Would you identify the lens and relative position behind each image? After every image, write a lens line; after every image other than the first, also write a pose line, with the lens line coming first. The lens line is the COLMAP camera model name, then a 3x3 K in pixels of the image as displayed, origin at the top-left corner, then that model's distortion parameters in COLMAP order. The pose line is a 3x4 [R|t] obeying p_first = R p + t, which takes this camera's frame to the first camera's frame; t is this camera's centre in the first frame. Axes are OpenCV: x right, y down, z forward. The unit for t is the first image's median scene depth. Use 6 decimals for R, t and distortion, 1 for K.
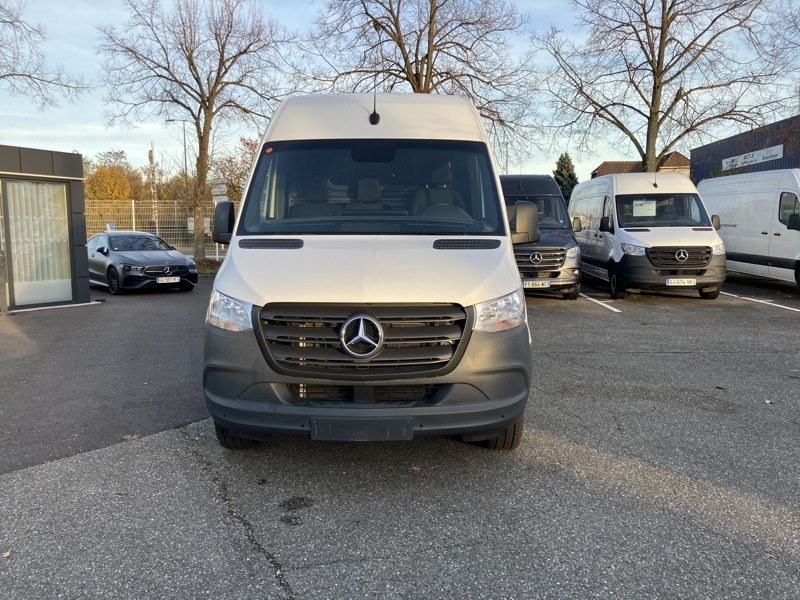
lens RADIAL K [[660.5, 0, 398.1], [0, 660.5, 289.9], [0, 0, 1]] dist [0.006830, 0.001958]
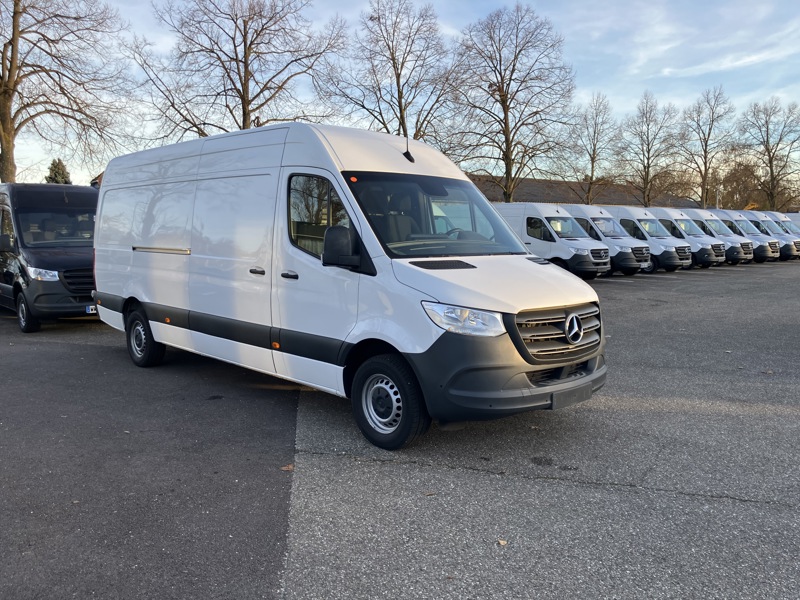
lens RADIAL K [[655.1, 0, 396.9], [0, 655.1, 301.0], [0, 0, 1]] dist [0.010816, -0.004575]
pose [[0.712280, -0.064550, 0.698921, -0.802997], [0.063102, 0.997619, 0.027828, -0.032724], [-0.699053, 0.024282, 0.714658, 0.164441]]
